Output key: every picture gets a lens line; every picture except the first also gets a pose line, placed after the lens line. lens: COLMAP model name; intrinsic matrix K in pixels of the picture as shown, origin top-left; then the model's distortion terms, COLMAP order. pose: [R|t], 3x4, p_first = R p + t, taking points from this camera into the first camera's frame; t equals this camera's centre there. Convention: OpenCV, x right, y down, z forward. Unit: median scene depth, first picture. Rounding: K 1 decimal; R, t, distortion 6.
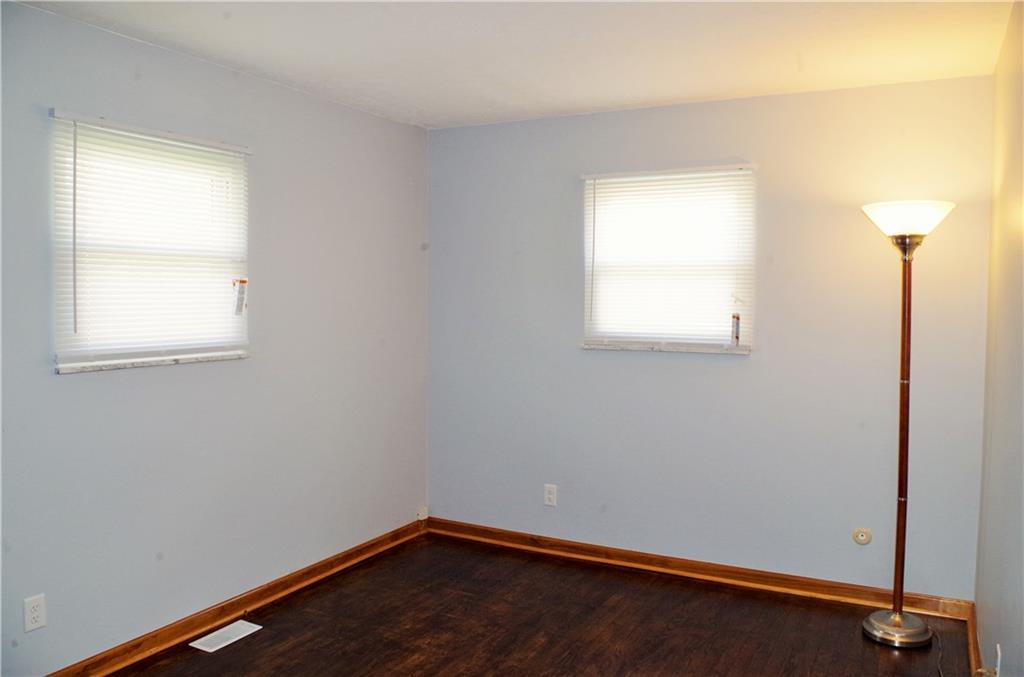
lens RADIAL K [[793.9, 0, 512.0], [0, 793.9, 338.5], [0, 0, 1]] dist [-0.101027, 0.155318]
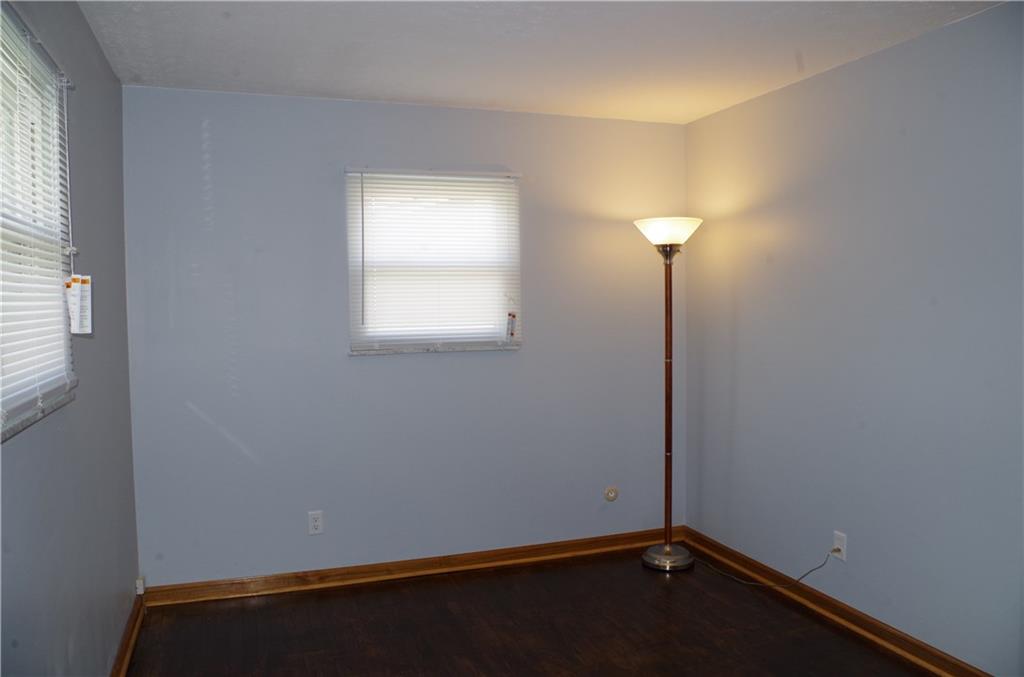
lens RADIAL K [[793.9, 0, 512.0], [0, 793.9, 338.5], [0, 0, 1]] dist [-0.101027, 0.155318]
pose [[0.683021, -0.052212, 0.728530, -0.503528], [0.056087, 0.998246, 0.018958, -0.015597], [-0.728242, 0.027912, 0.684751, 0.261688]]
